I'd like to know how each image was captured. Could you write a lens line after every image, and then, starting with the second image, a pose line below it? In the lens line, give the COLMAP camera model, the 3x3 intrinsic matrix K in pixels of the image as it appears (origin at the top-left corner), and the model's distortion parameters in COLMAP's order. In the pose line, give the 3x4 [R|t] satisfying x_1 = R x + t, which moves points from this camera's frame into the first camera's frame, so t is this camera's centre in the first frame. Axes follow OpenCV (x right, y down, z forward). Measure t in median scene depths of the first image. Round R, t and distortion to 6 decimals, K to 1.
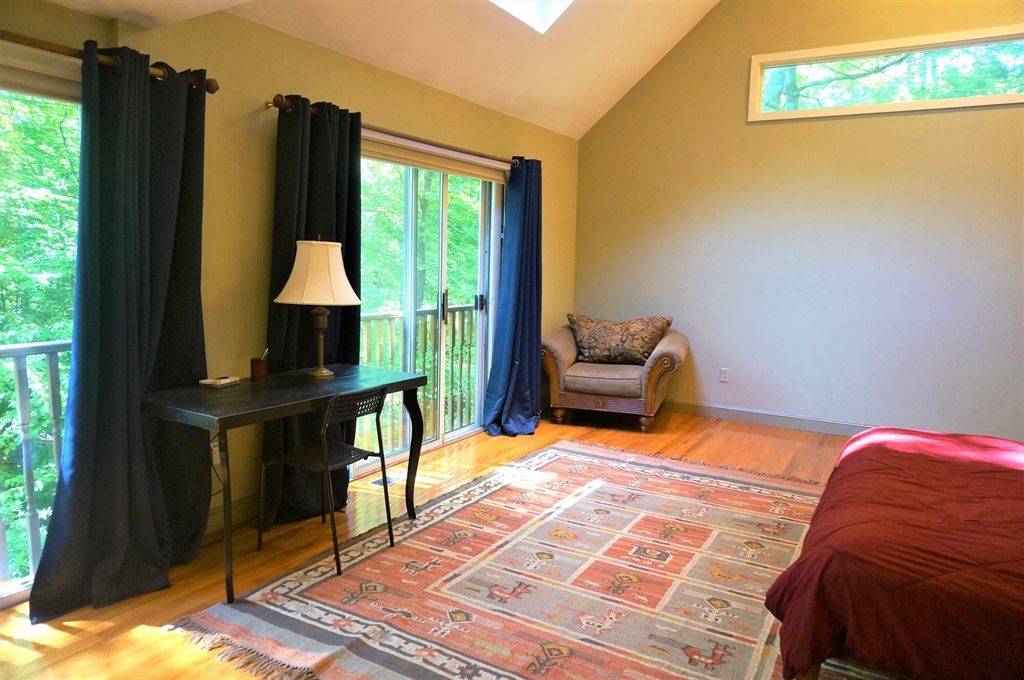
lens RADIAL K [[683.0, 0, 511.7], [0, 683.0, 335.9], [0, 0, 1]] dist [-0.044938, 0.009284]
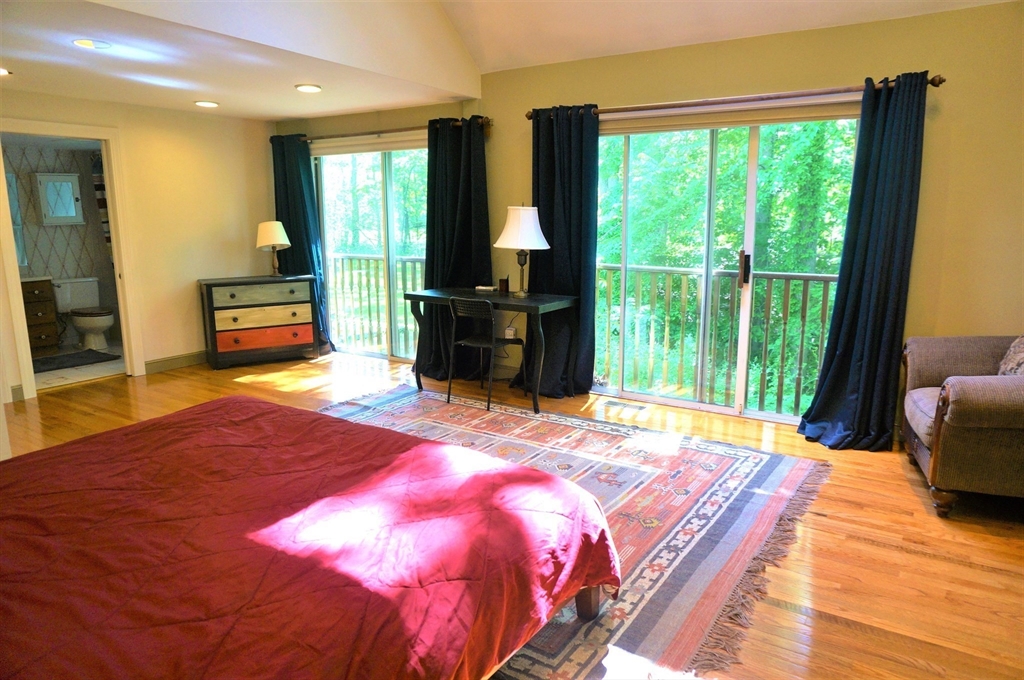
lens RADIAL K [[683.0, 0, 512.4], [0, 683.0, 343.9], [0, 0, 1]] dist [-0.044938, 0.009284]
pose [[-0.051603, 0.164070, -0.985098, 1.104505], [-0.114526, 0.978932, 0.169043, -0.081844], [0.992079, 0.121543, -0.031725, 0.933784]]
